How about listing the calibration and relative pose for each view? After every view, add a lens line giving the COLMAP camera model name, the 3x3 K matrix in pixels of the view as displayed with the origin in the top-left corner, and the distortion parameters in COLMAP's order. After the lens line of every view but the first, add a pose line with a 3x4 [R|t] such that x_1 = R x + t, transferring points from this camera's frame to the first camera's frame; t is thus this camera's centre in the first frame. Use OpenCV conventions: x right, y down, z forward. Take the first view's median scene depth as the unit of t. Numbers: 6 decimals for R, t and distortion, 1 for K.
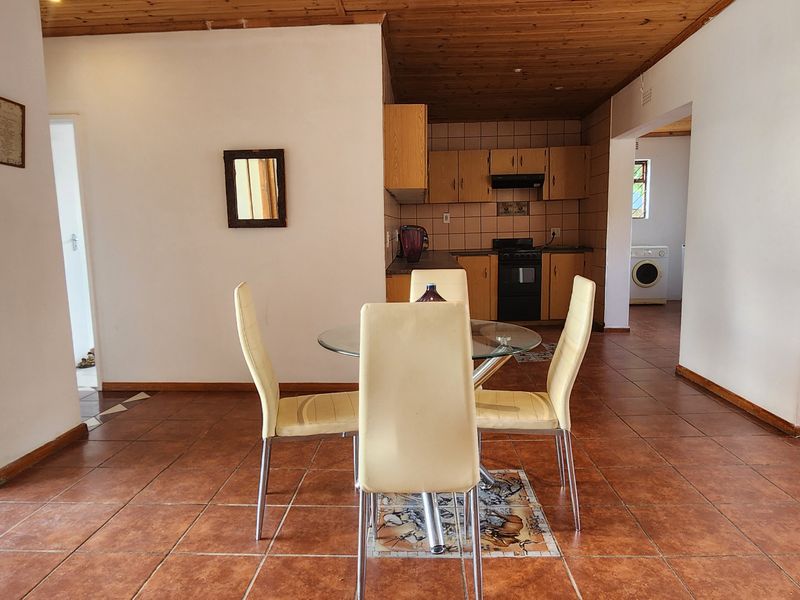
lens RADIAL K [[531.5, 0, 395.6], [0, 531.5, 303.0], [0, 0, 1]] dist [0.001208, -0.003810]
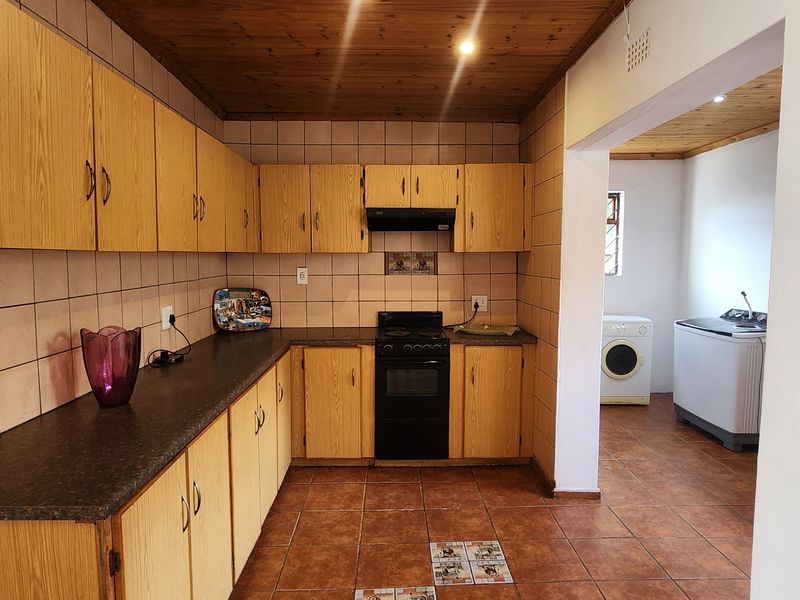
lens RADIAL K [[531.5, 0, 399.3], [0, 531.5, 301.7], [0, 0, 1]] dist [0.001208, -0.003810]
pose [[0.997573, 0.017274, 0.067447, 0.168574], [-0.013740, 0.998526, -0.052513, -0.102147], [-0.068255, 0.051459, 0.996340, 0.399429]]
